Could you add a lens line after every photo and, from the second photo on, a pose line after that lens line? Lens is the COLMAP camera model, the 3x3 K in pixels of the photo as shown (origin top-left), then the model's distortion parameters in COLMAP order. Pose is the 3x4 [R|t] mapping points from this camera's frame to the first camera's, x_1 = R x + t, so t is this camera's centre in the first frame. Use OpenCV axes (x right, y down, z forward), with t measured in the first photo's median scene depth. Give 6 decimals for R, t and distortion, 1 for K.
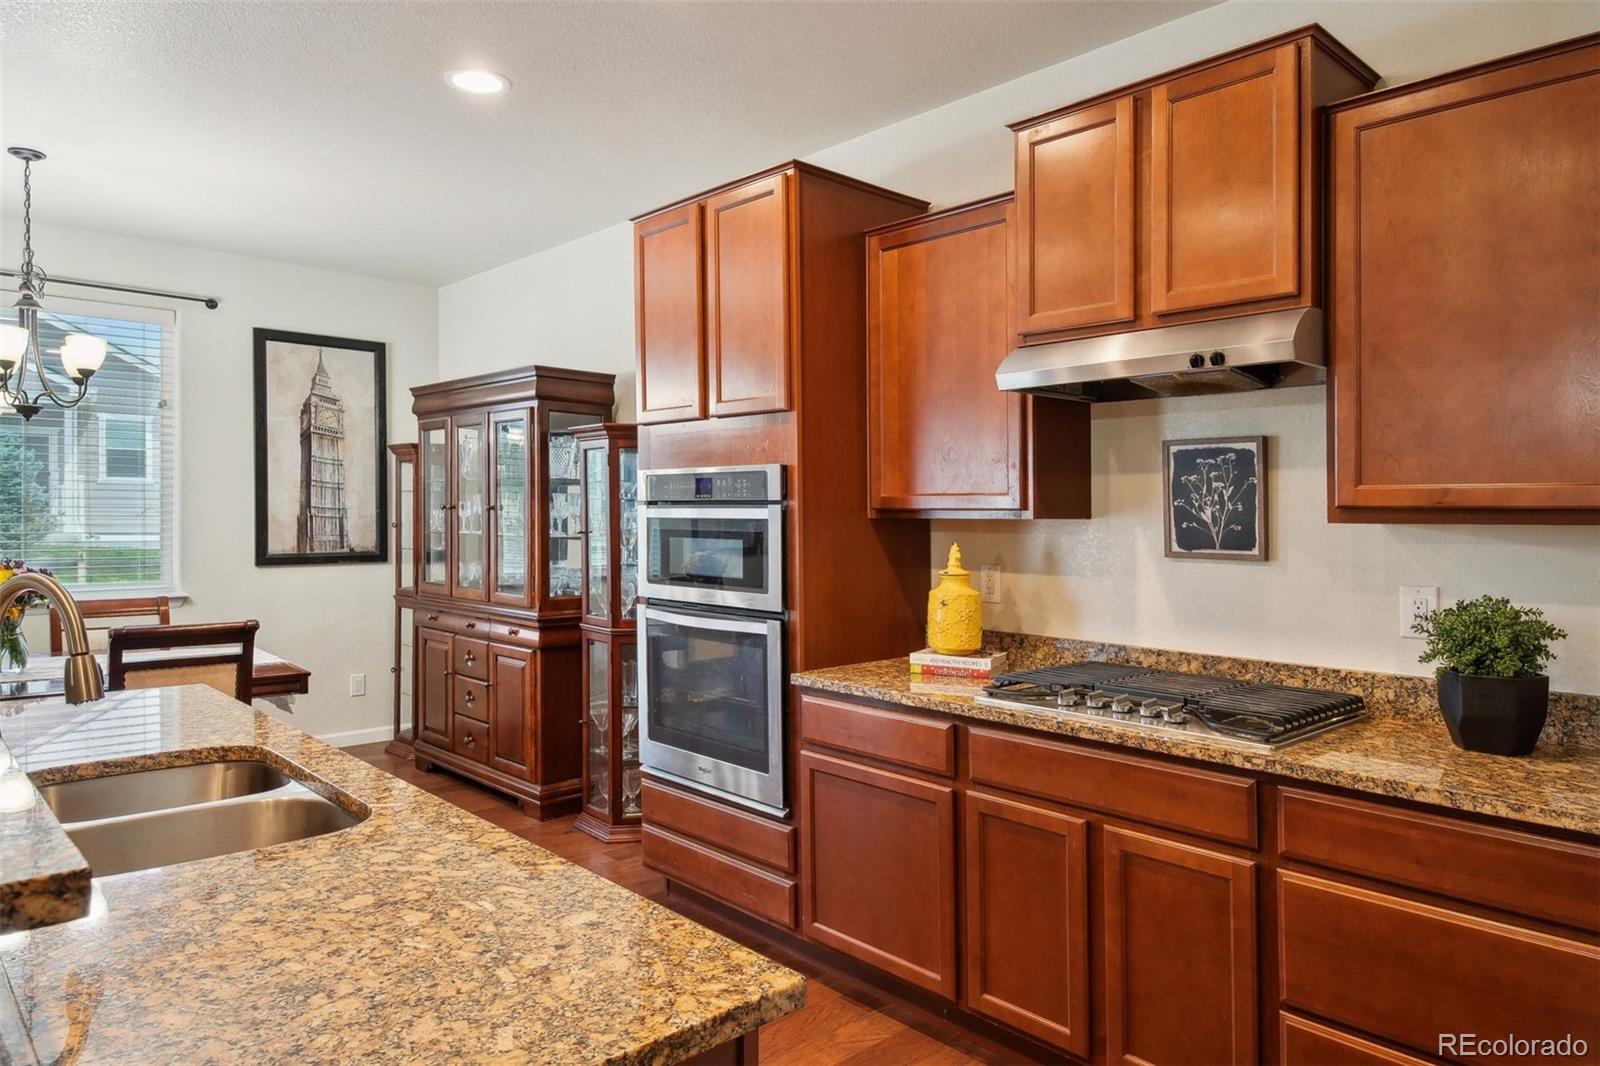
lens RADIAL K [[1001.3, 0, 810.3], [0, 1001.3, 508.5], [0, 0, 1]] dist [-0.015324, -0.002232]
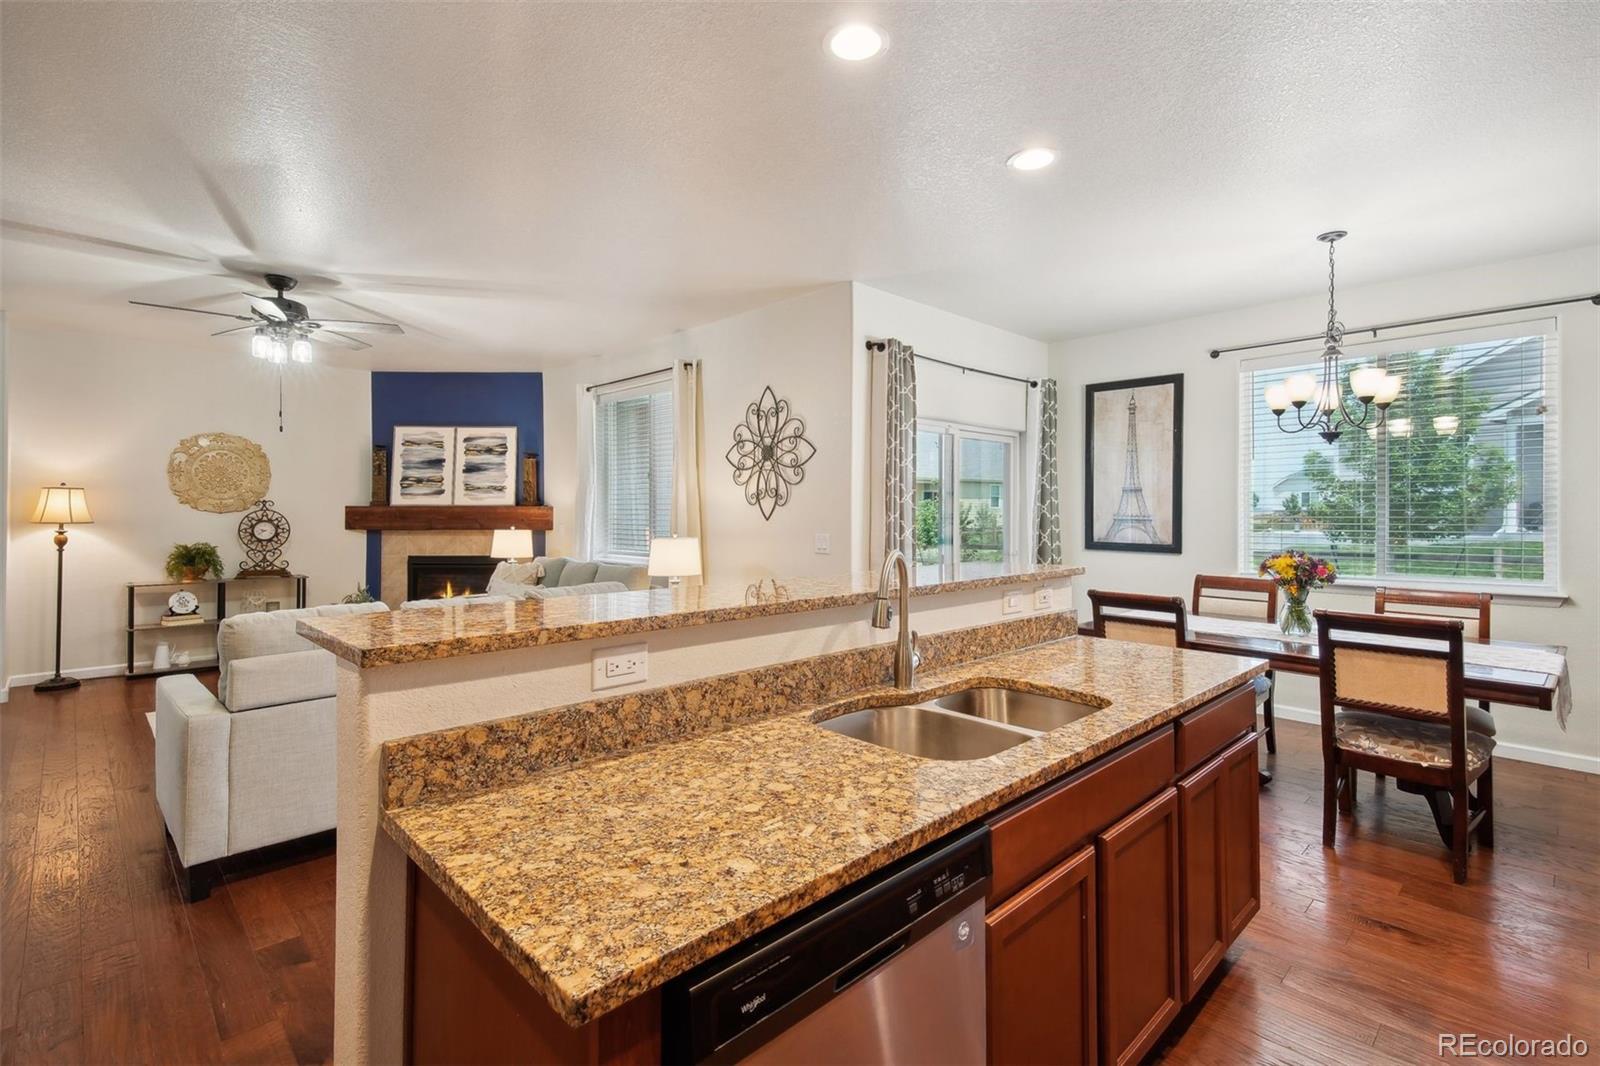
lens RADIAL K [[751.6, 0, 799.9], [0, 751.6, 494.2], [0, 0, 1]] dist [-0.004952, 0.003460]
pose [[0.002048, -0.036340, -0.999337, 0.603959], [0.005870, 0.999323, -0.036327, 0.031323], [0.999981, -0.005792, 0.002260, 1.048258]]
